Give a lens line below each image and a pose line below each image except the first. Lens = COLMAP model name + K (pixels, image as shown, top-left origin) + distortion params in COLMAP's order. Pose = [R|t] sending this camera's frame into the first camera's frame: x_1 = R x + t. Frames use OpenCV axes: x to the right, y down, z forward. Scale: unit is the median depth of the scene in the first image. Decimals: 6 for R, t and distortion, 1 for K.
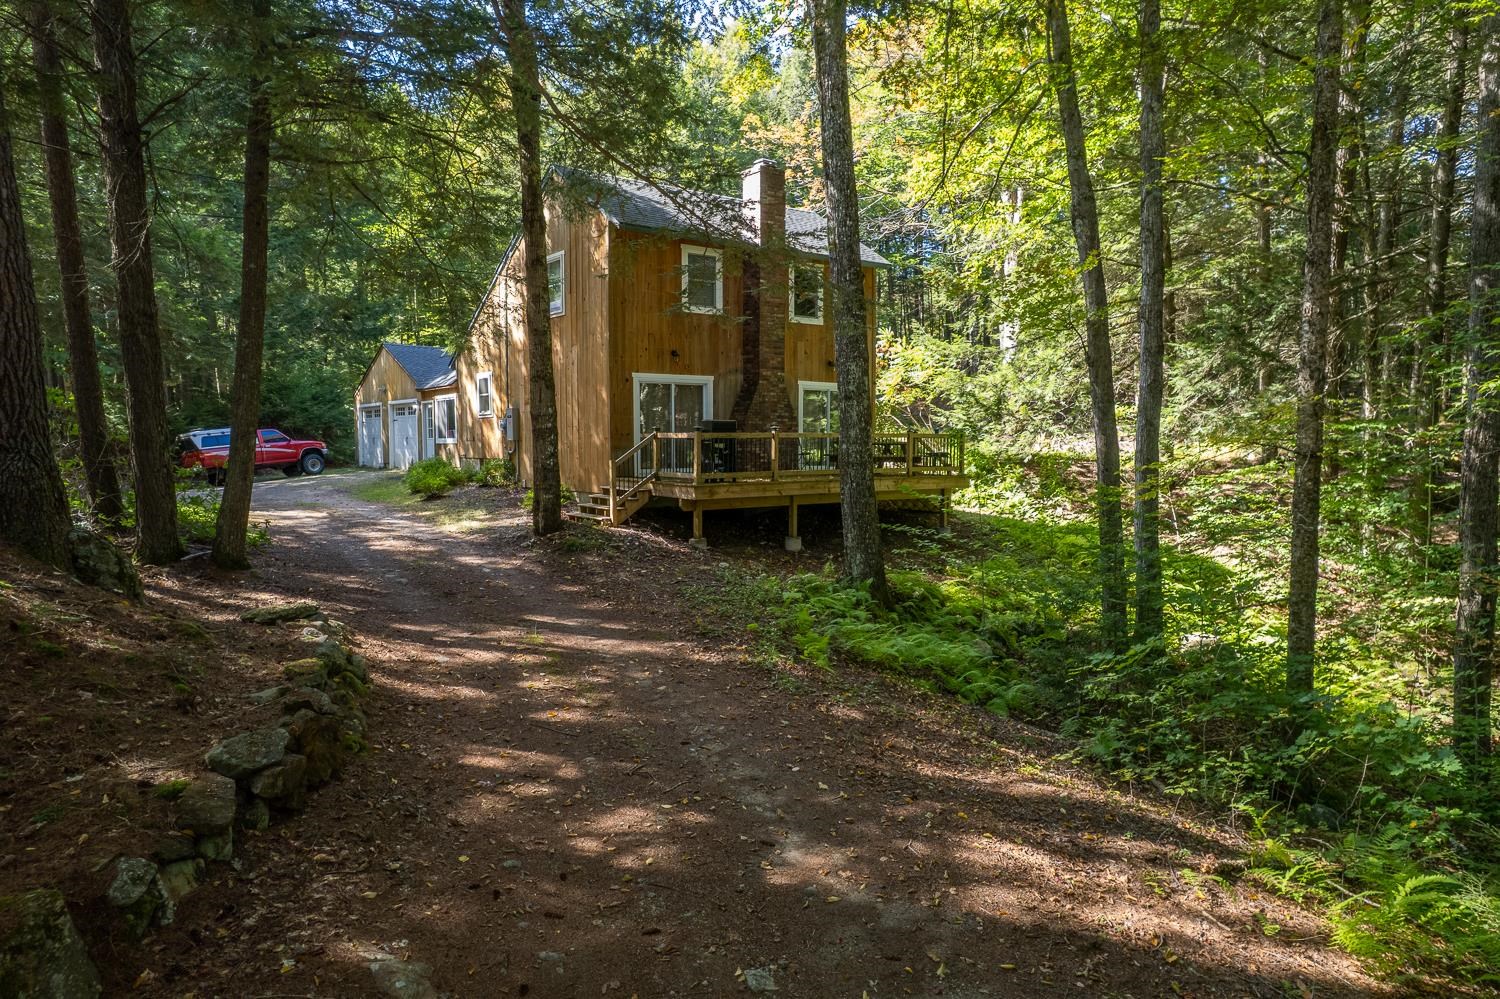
lens RADIAL K [[965.1, 0, 756.0], [0, 965.1, 503.2], [0, 0, 1]] dist [-0.063973, 0.048460]
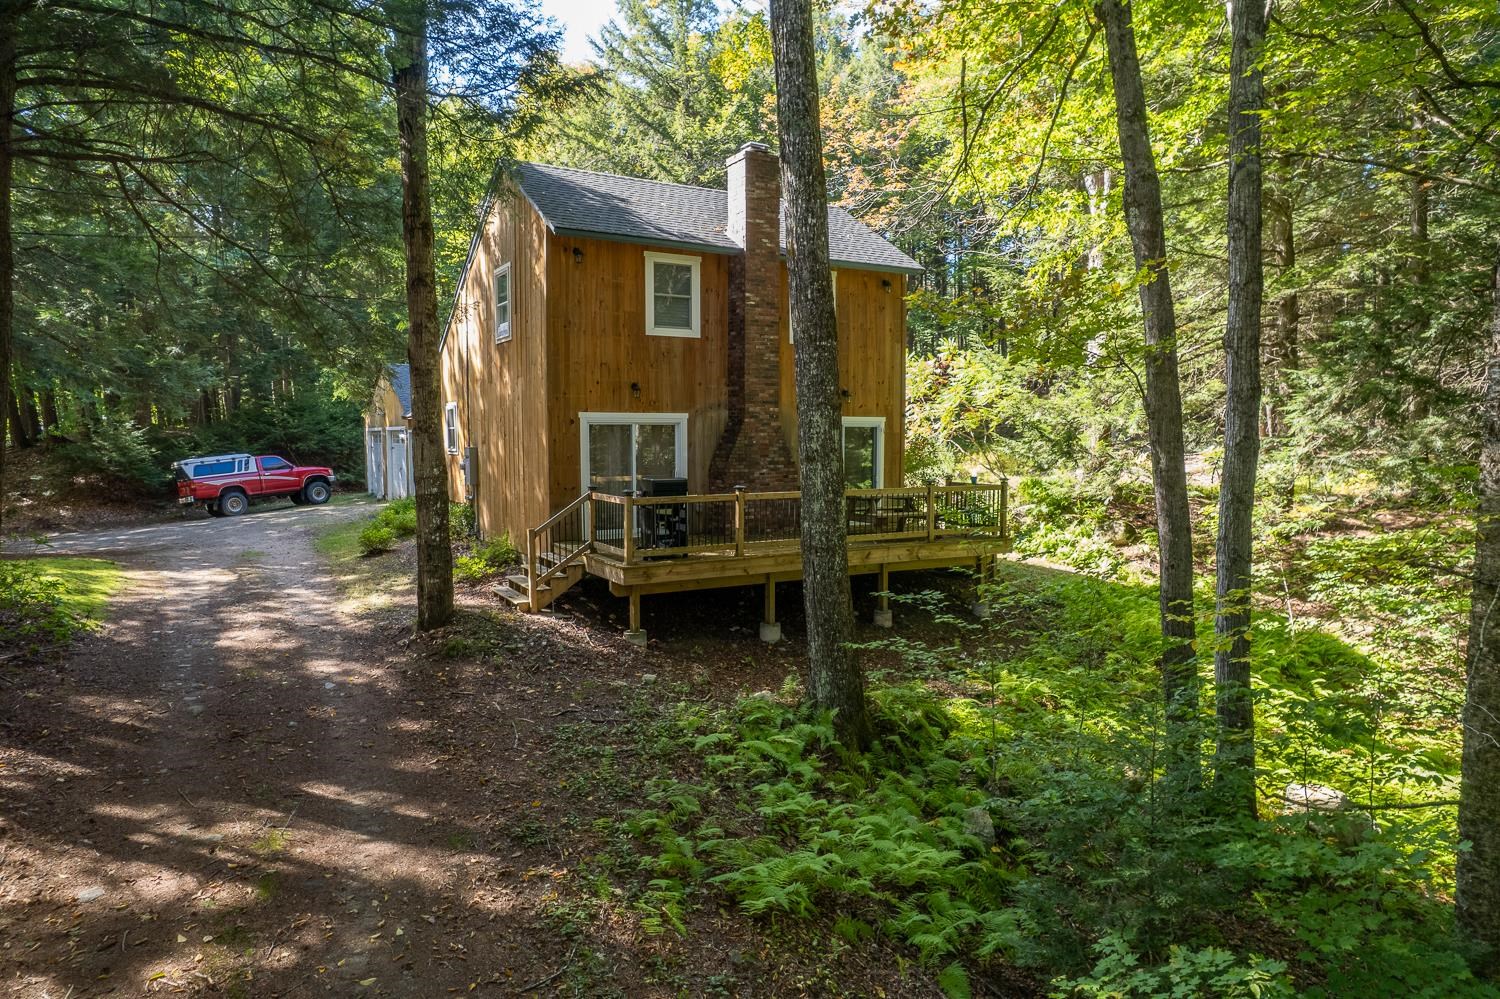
lens RADIAL K [[965.1, 0, 749.3], [0, 965.1, 505.8], [0, 0, 1]] dist [-0.063973, 0.048460]
pose [[0.992573, 0.009554, -0.121276, 0.105458], [-0.008904, 0.999943, 0.005903, -0.059246], [0.121325, -0.004779, 0.992601, 0.200656]]
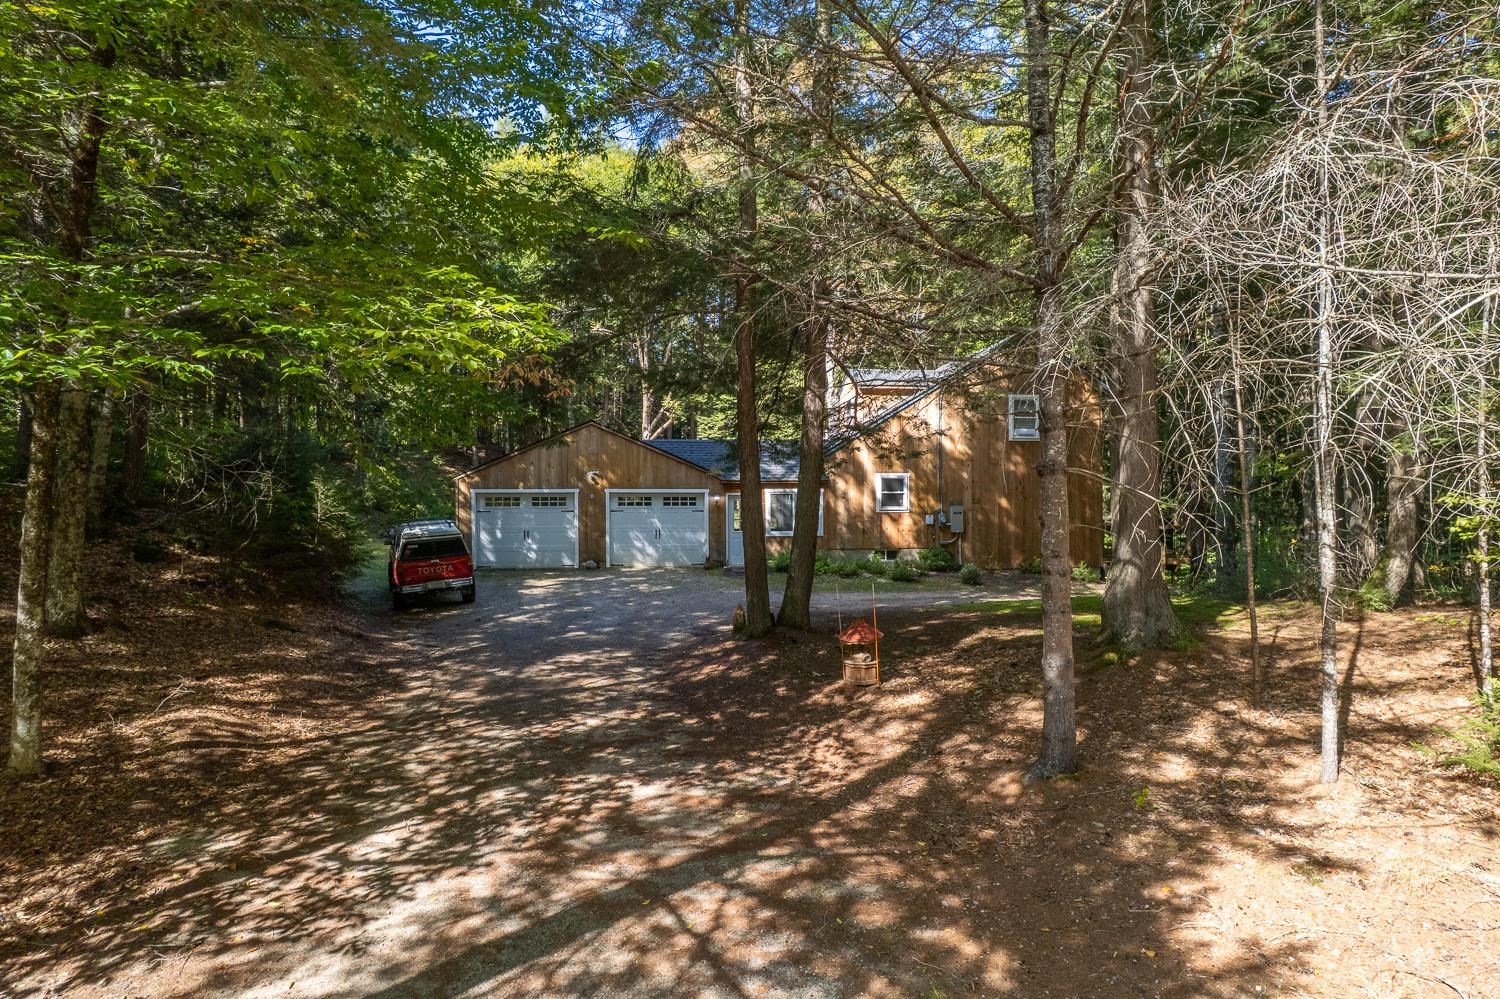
lens RADIAL K [[965.1, 0, 754.9], [0, 965.1, 507.4], [0, 0, 1]] dist [-0.063973, 0.048460]
pose [[0.483655, 0.005458, 0.875242, -1.606164], [0.061861, 0.997267, -0.040403, -0.069358], [-0.873070, 0.073685, 0.481995, 0.693137]]
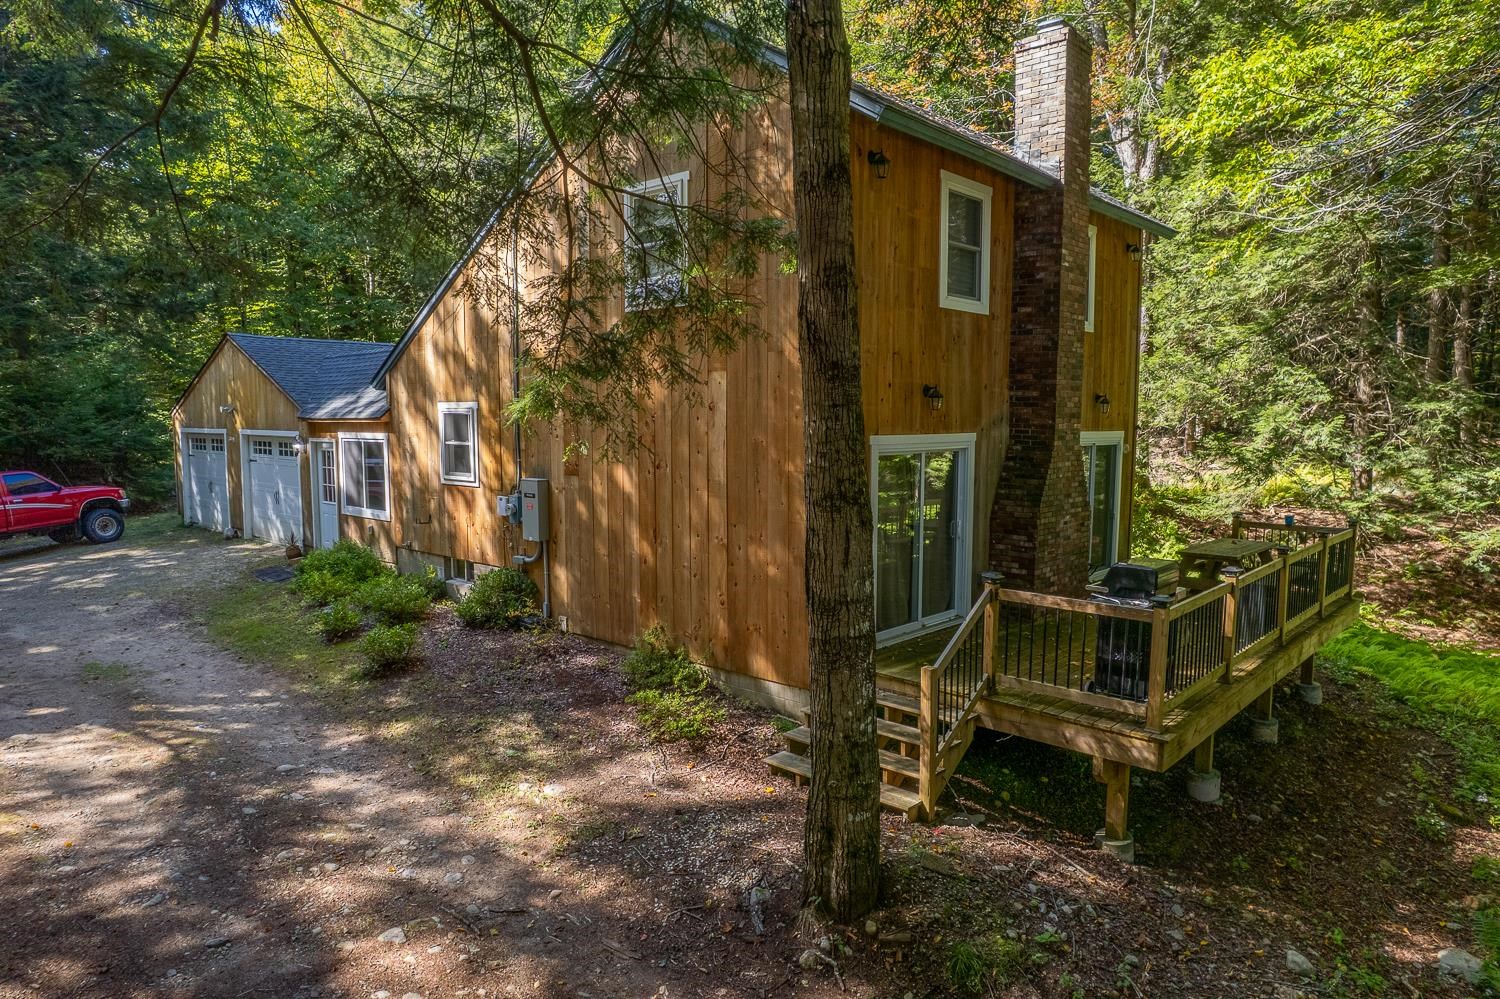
lens RADIAL K [[965.1, 0, 764.8], [0, 965.1, 500.6], [0, 0, 1]] dist [-0.063973, 0.048460]
pose [[0.982567, -0.012002, 0.185521, -0.249897], [0.007801, 0.999697, 0.023354, -0.108025], [-0.185745, -0.021500, 0.982363, 0.510431]]
